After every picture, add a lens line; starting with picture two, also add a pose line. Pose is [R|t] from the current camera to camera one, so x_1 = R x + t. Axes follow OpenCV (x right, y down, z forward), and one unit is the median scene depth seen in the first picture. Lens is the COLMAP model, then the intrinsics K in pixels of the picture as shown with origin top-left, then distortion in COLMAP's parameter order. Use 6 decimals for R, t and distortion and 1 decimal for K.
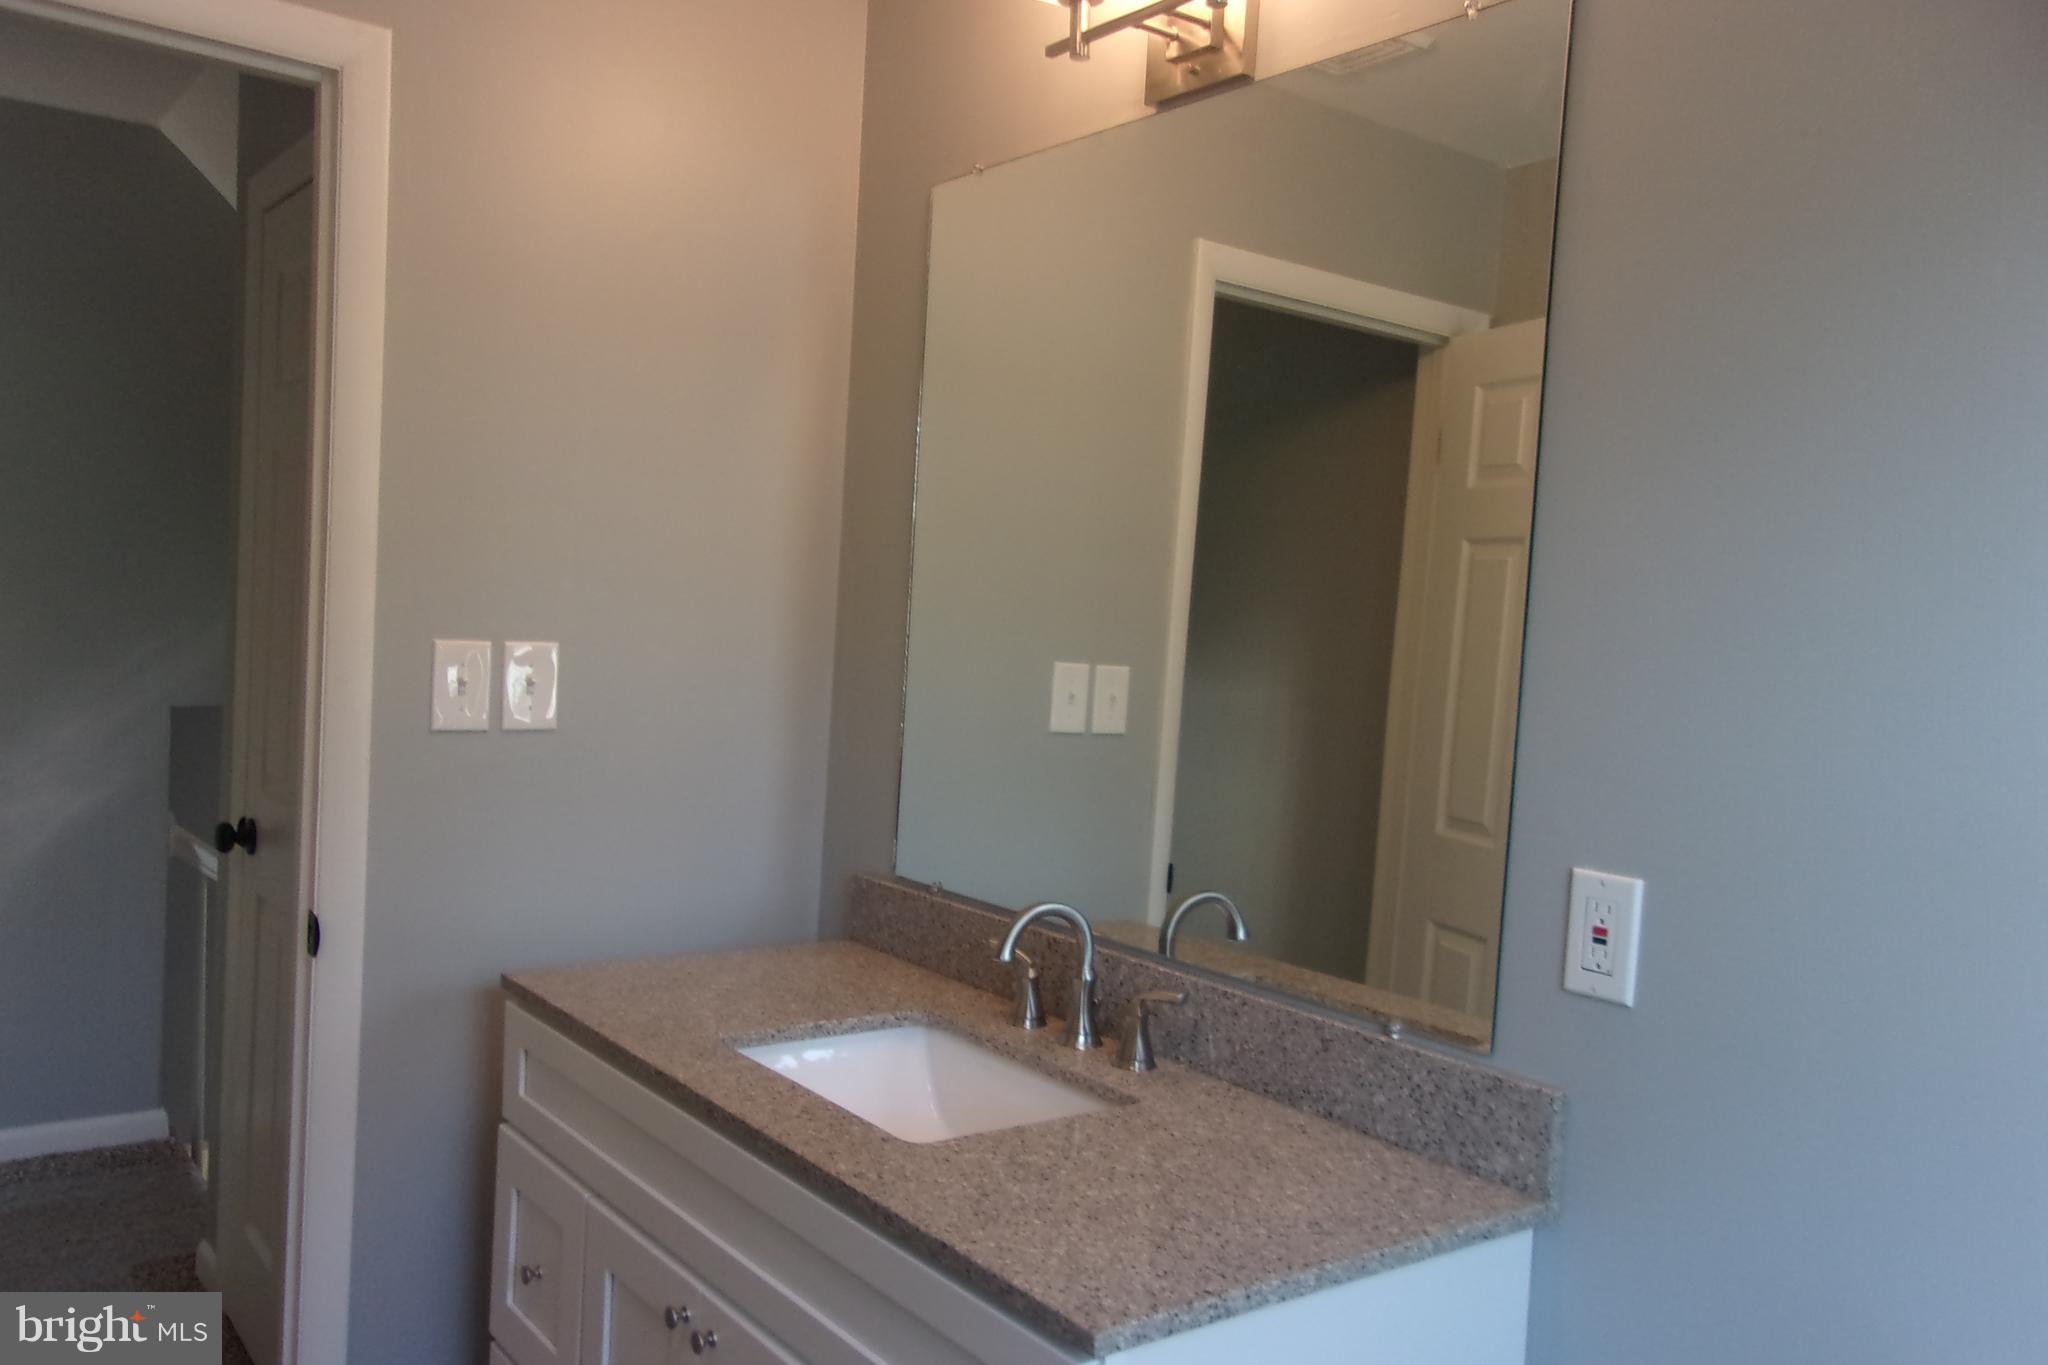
lens RADIAL K [[1613.2, 0, 1024.0], [0, 1613.2, 682.5], [0, 0, 1]] dist [-0.001072, 0.009476]
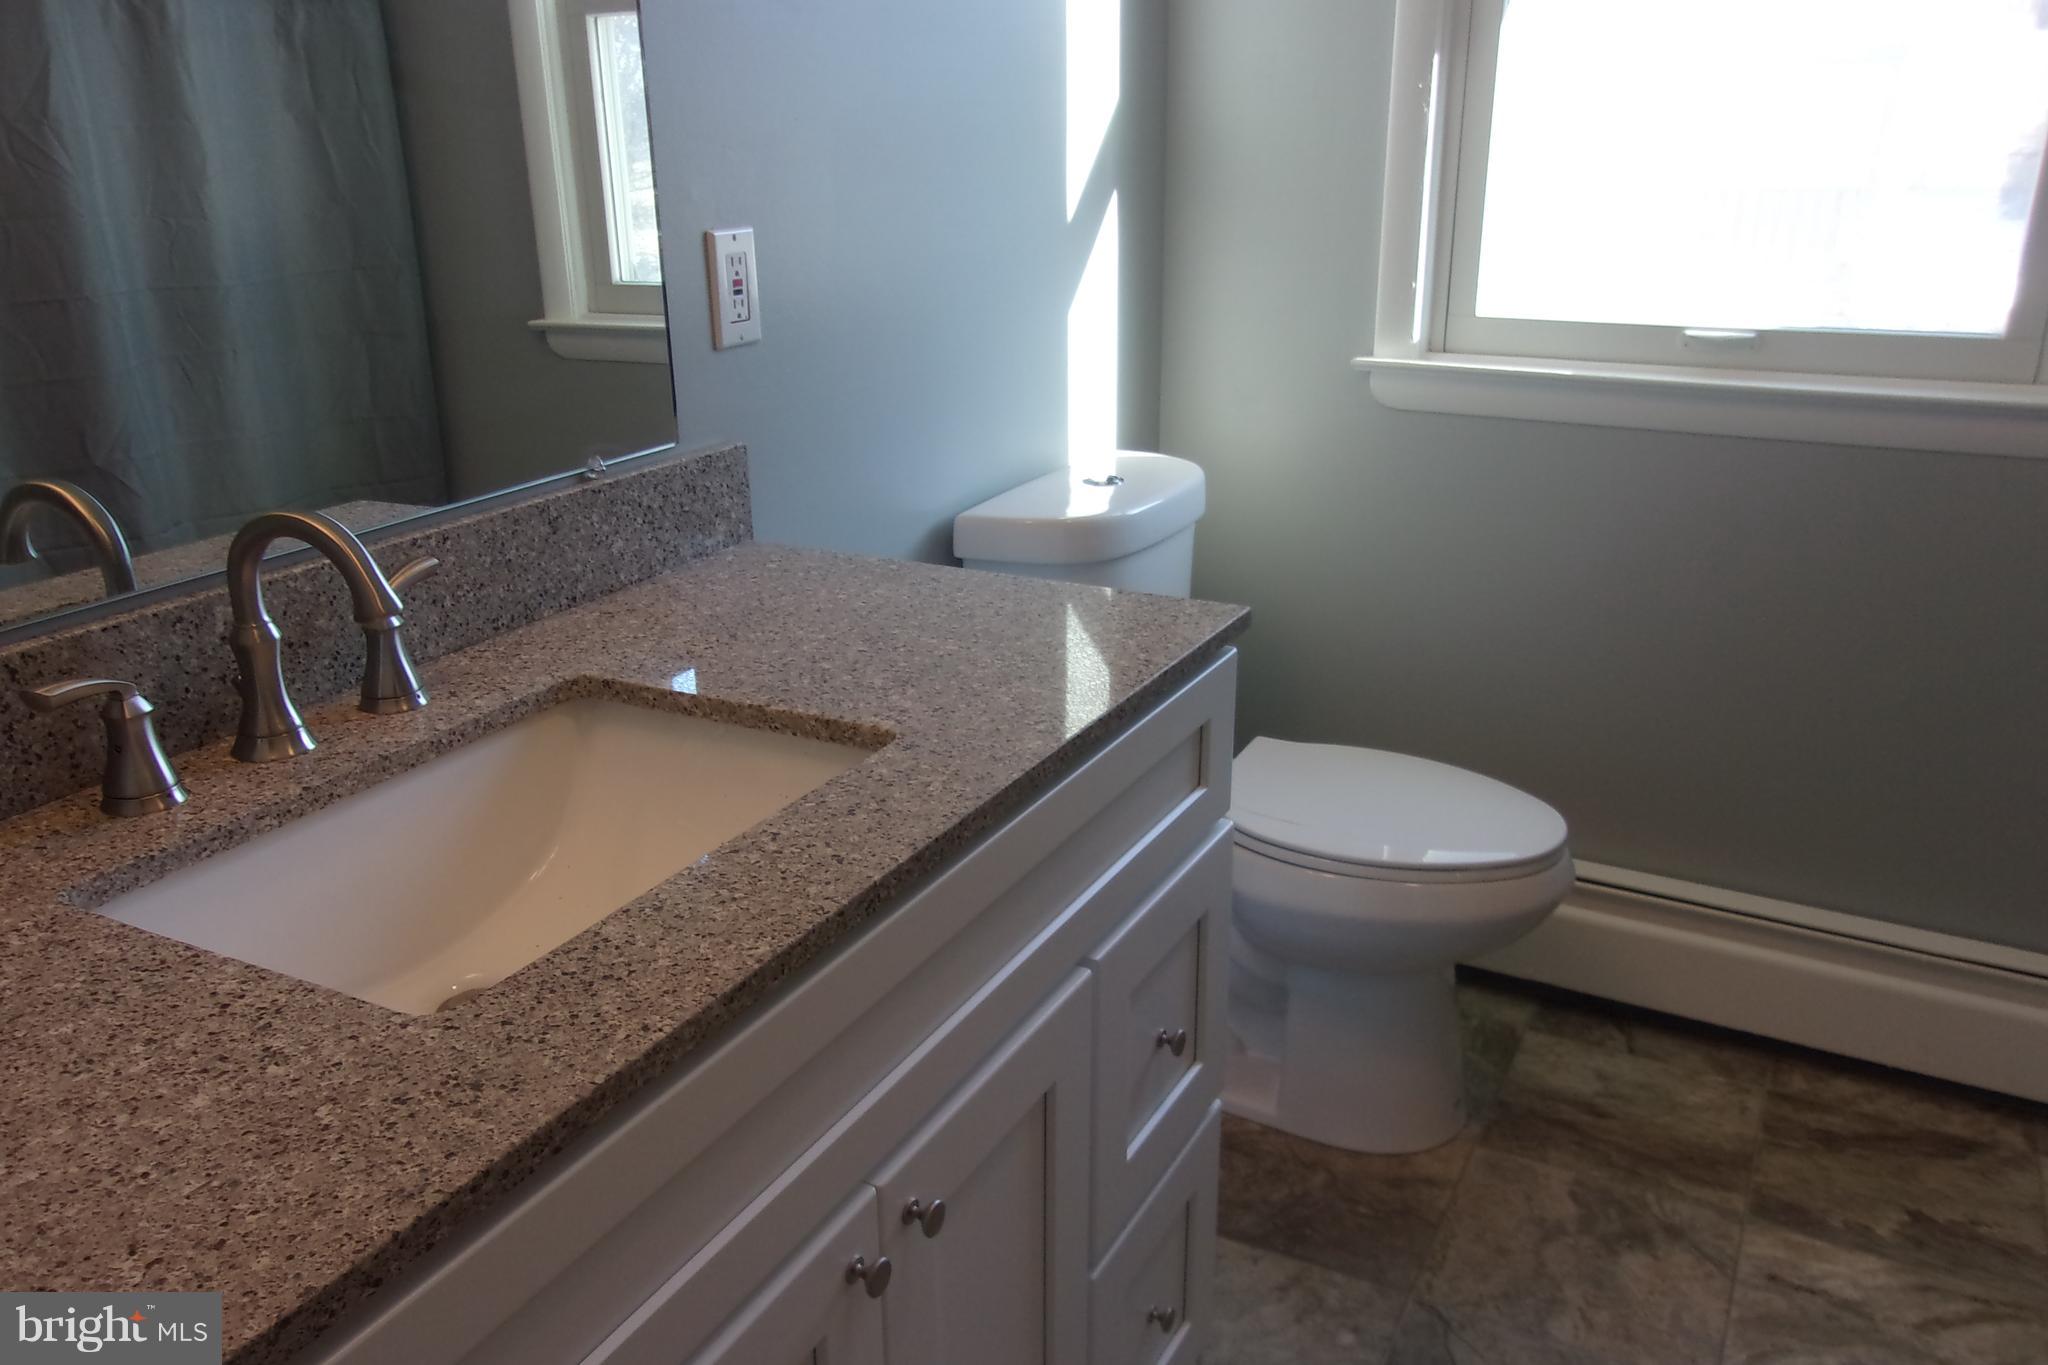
lens RADIAL K [[1613.2, 0, 1024.0], [0, 1613.2, 682.5], [0, 0, 1]] dist [-0.001072, 0.009476]
pose [[-0.413668, -0.357434, 0.837329, -0.697058], [0.025108, 0.914881, 0.402943, -0.032163], [-0.910082, 0.187709, -0.369482, 1.208916]]
